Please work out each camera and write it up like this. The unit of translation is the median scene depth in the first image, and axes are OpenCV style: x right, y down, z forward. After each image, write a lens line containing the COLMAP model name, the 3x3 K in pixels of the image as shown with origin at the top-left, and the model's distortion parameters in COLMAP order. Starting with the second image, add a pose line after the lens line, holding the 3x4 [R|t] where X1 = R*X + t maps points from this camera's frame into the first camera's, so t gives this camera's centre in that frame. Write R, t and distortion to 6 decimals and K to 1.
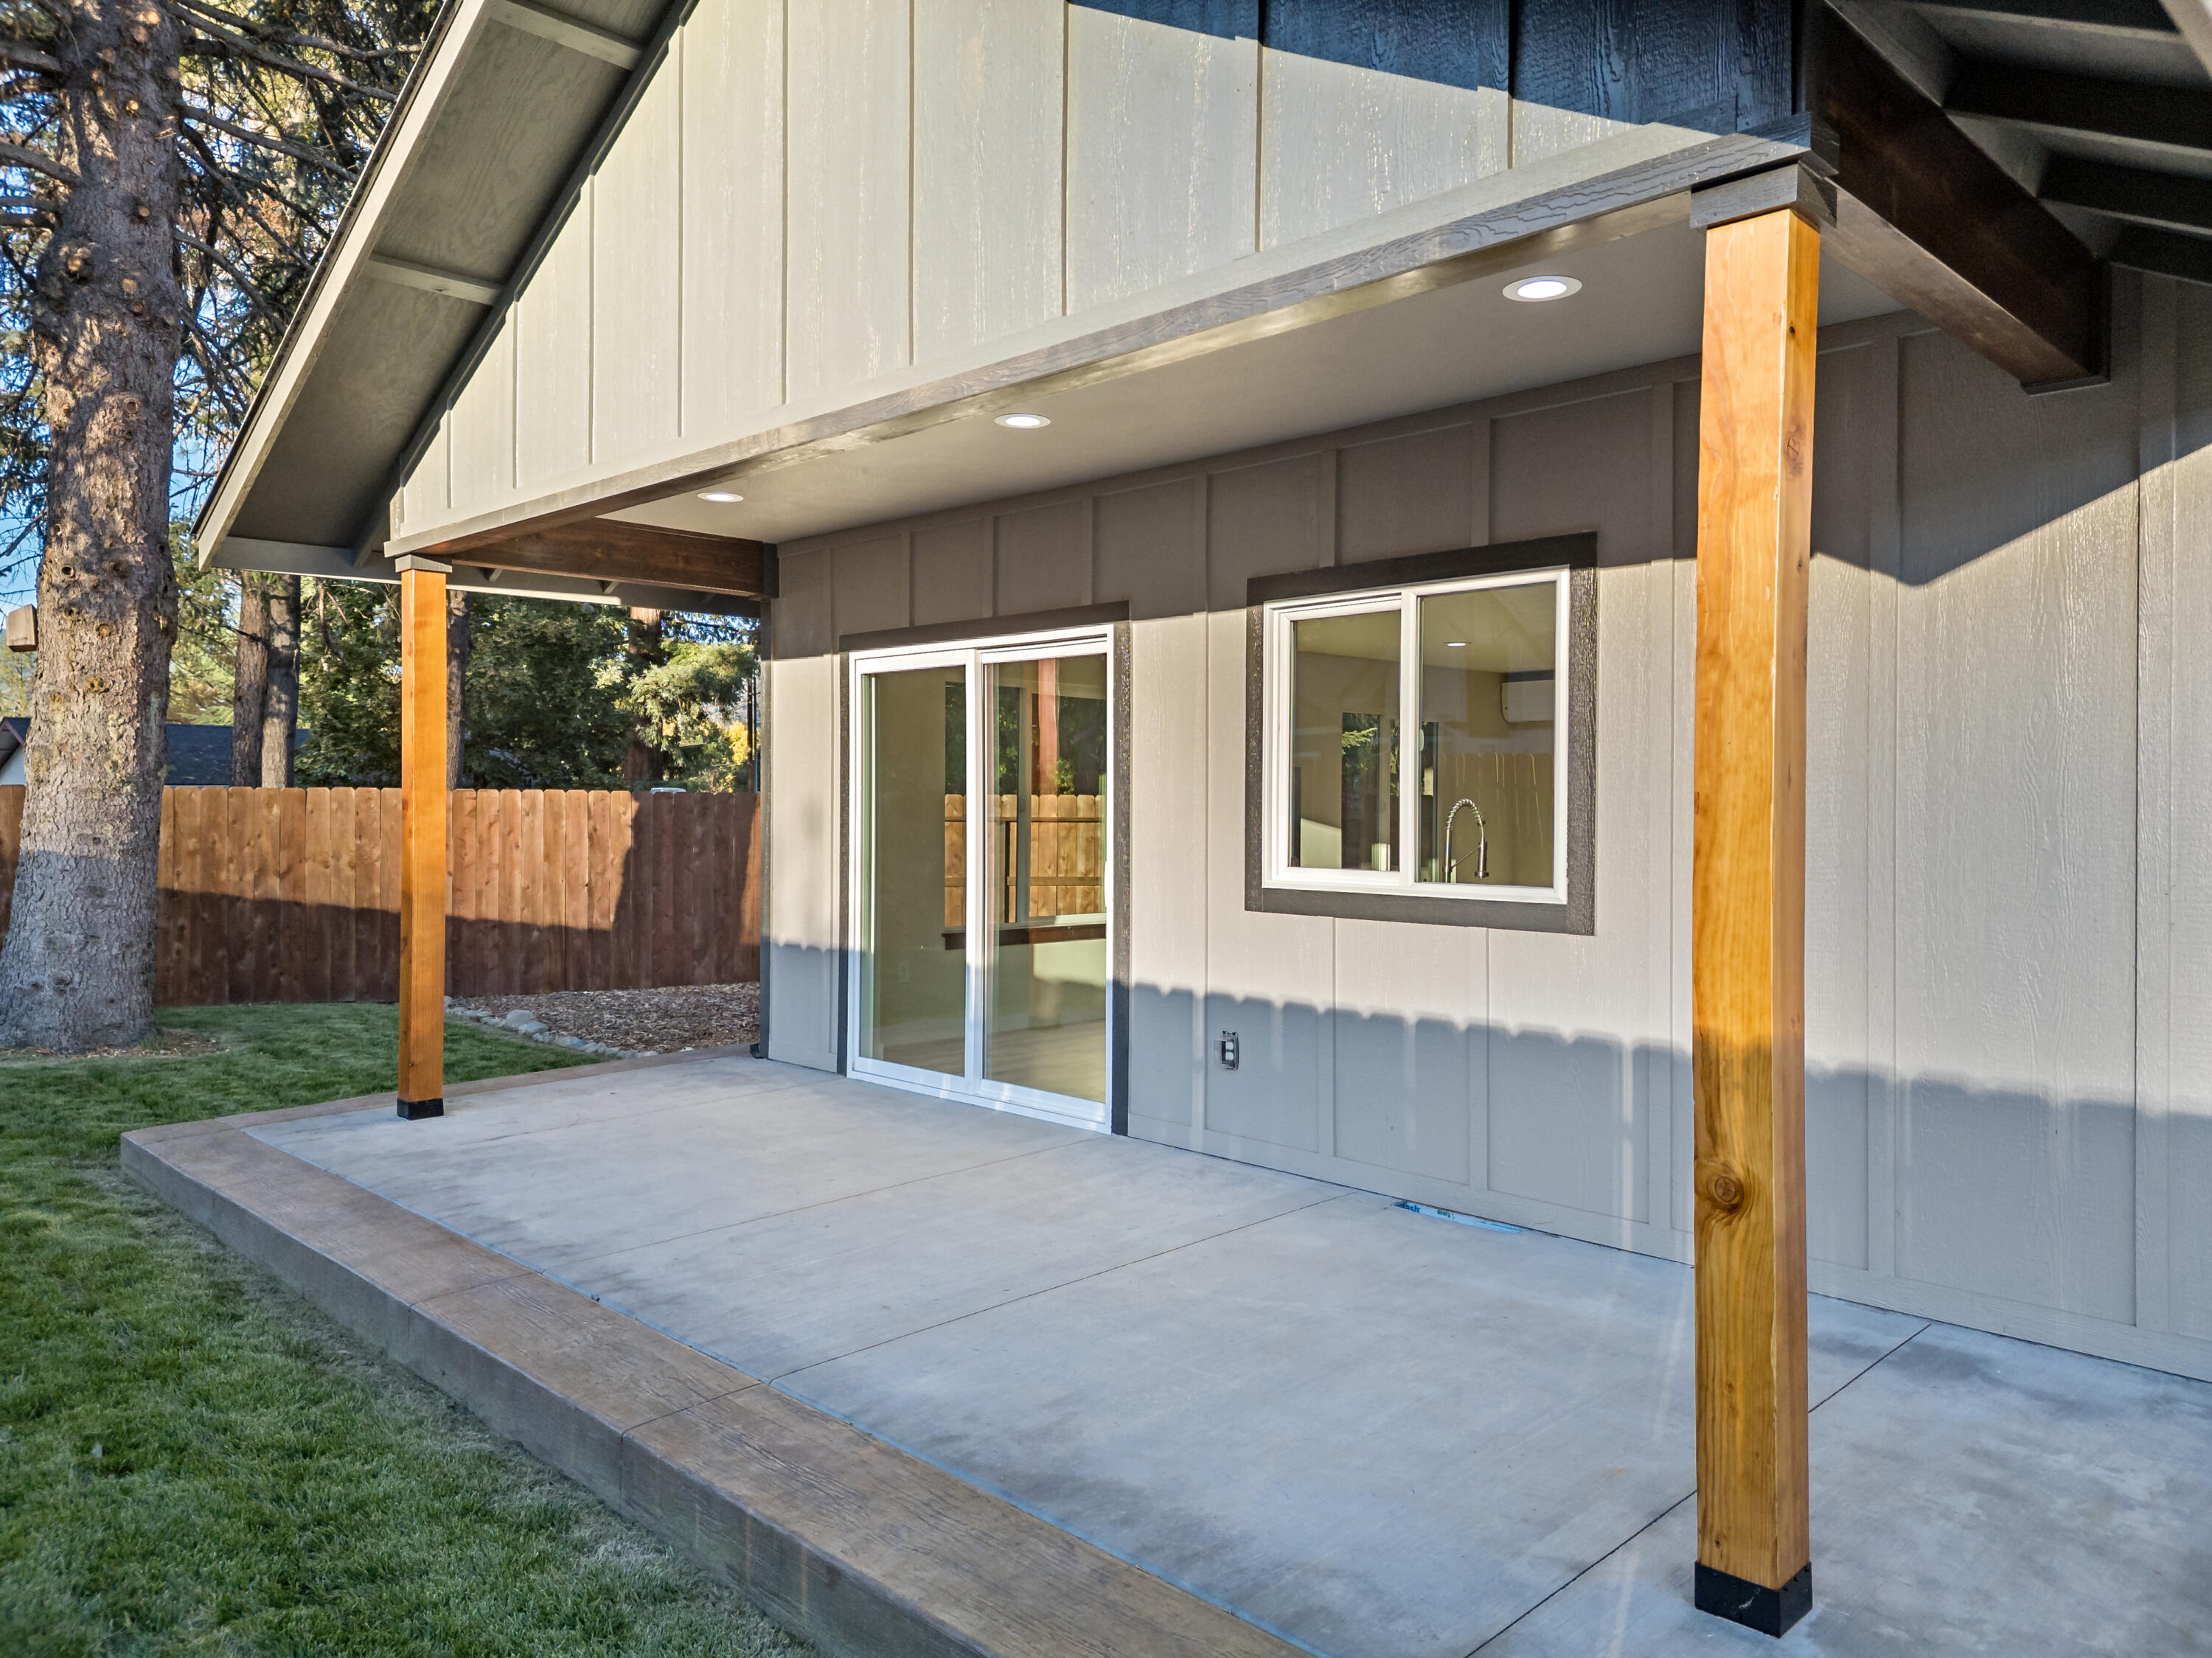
lens RADIAL K [[1560.2, 0, 1067.1], [0, 1560.2, 818.5], [0, 0, 1]] dist [0.031314, 0.003032]
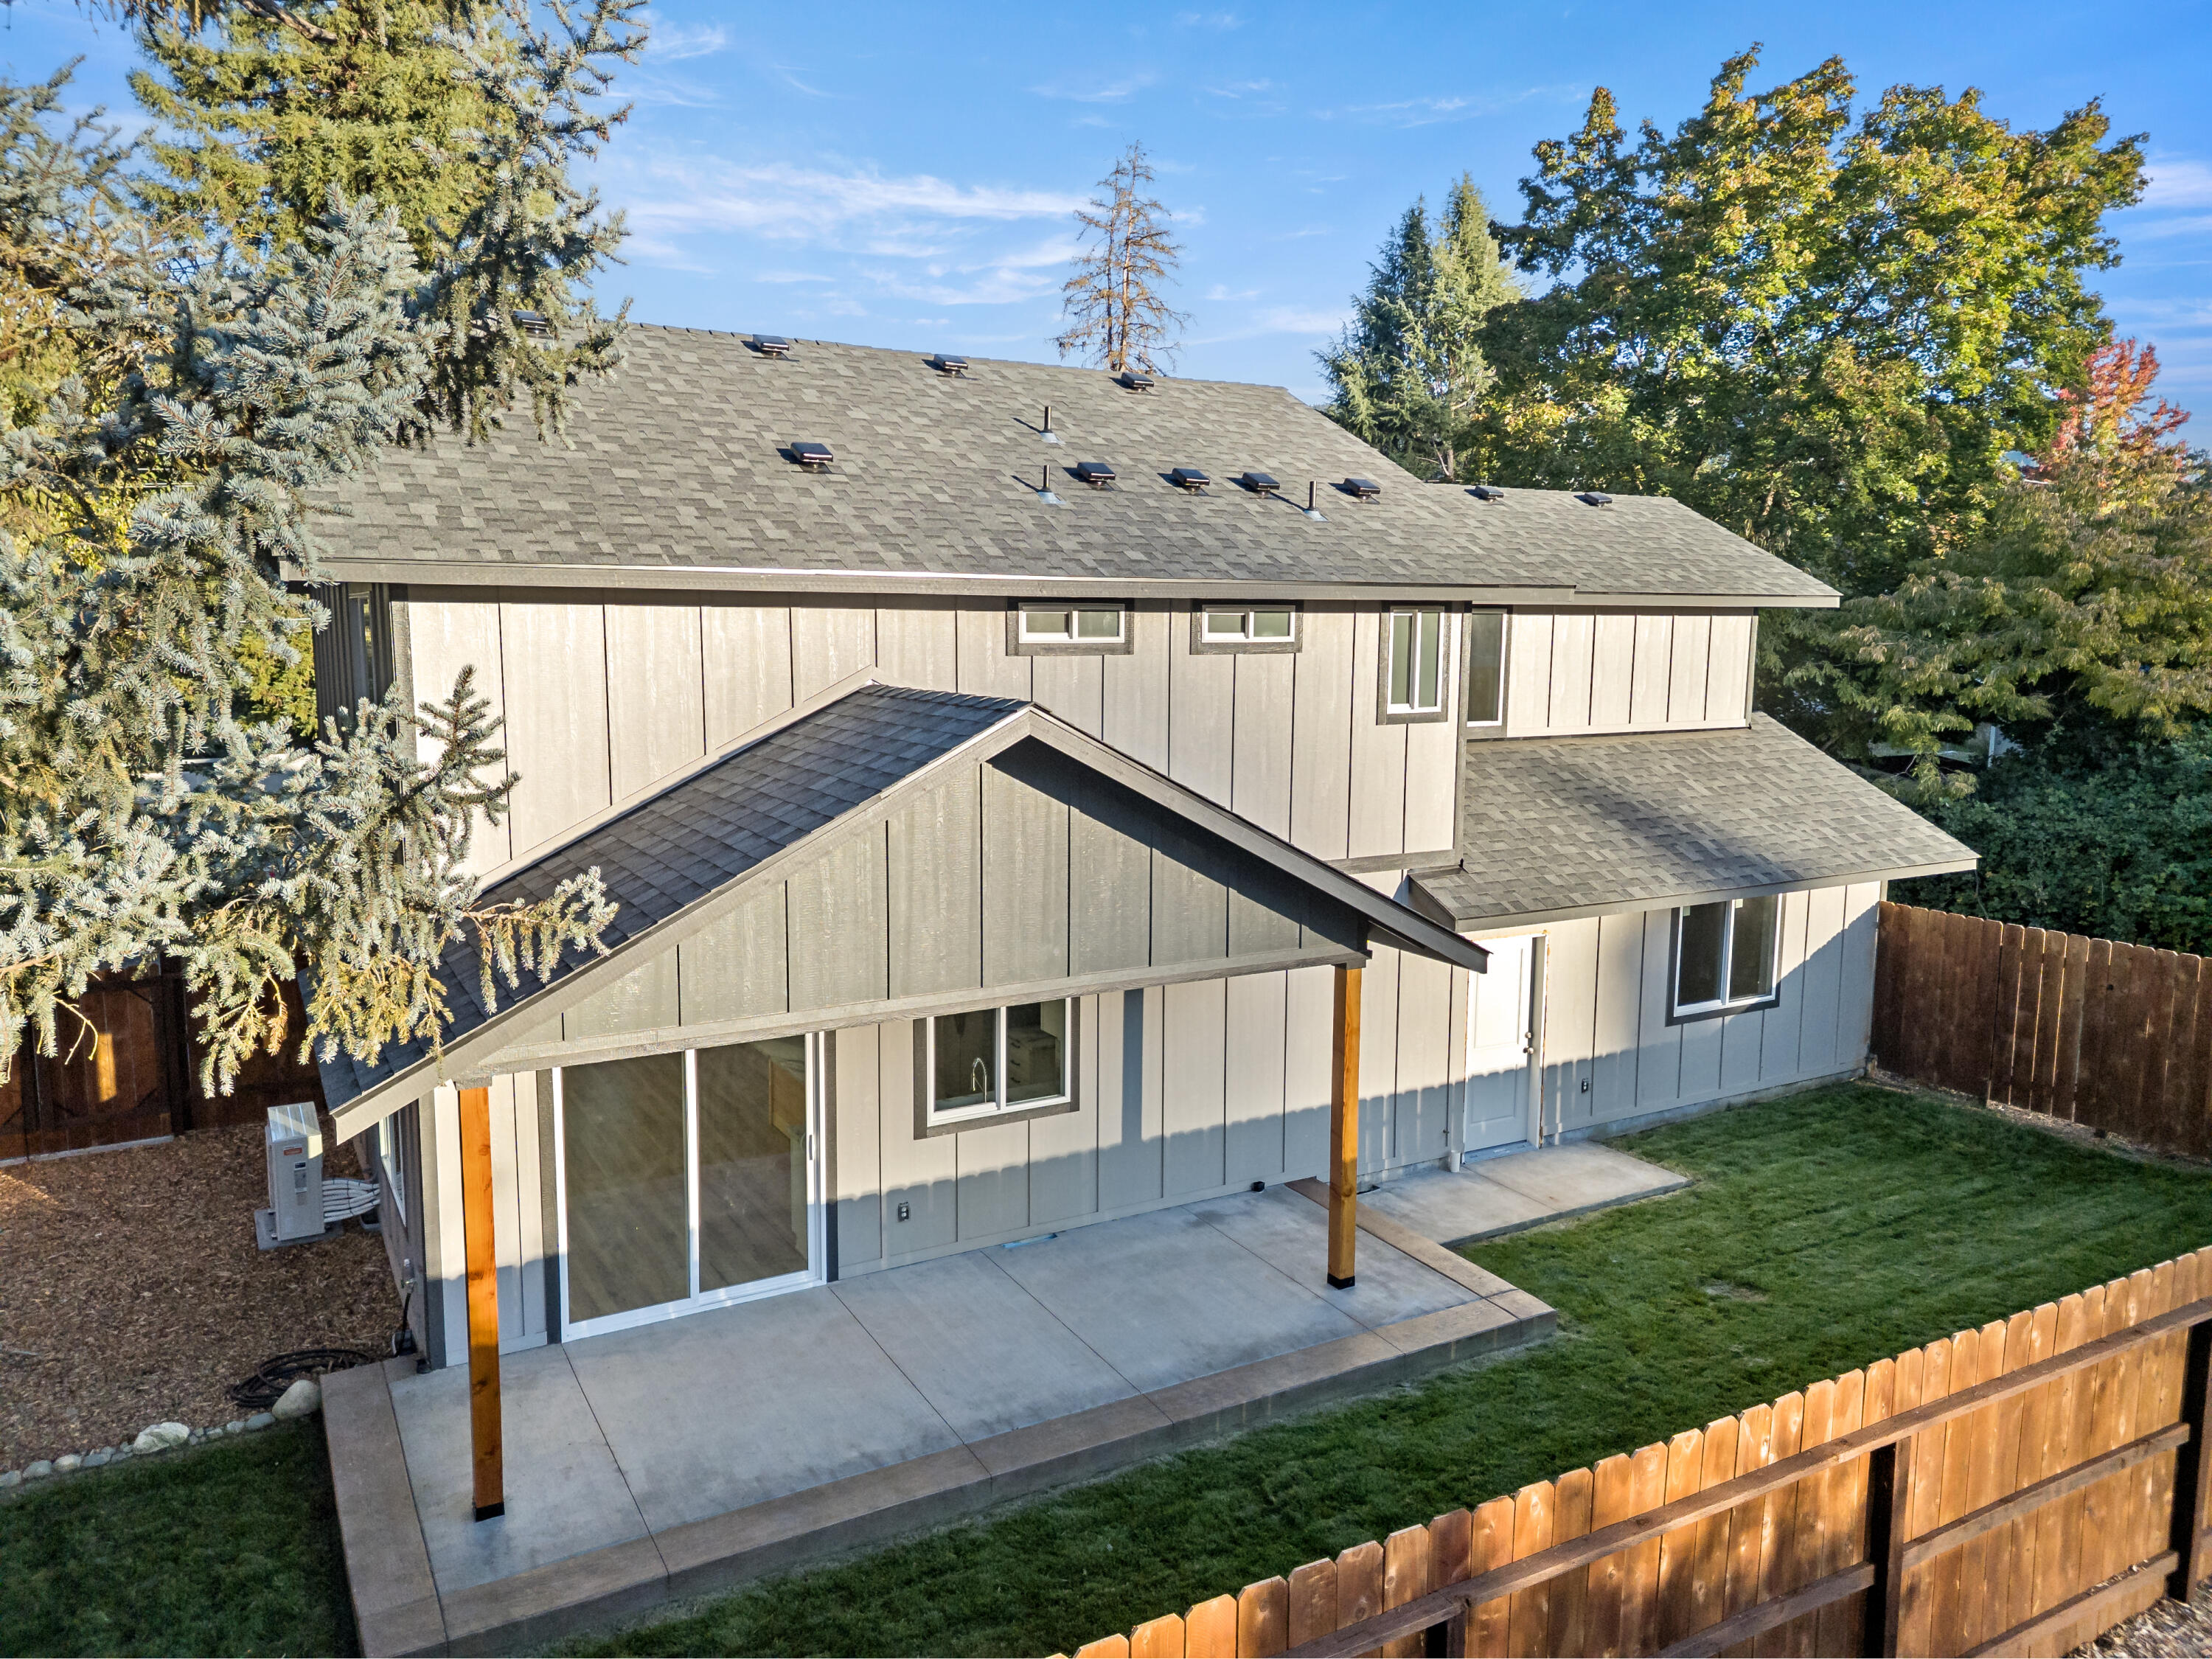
lens RADIAL K [[1538.1, 0, 1107.8], [0, 1538.1, 818.8], [0, 0, 1]] dist [0.069745, -0.065982]
pose [[0.231888, -0.128177, 0.964261, -1.259171], [0.001160, 0.991316, 0.131495, -0.454671], [-0.972742, -0.029373, 0.230023, 0.240710]]
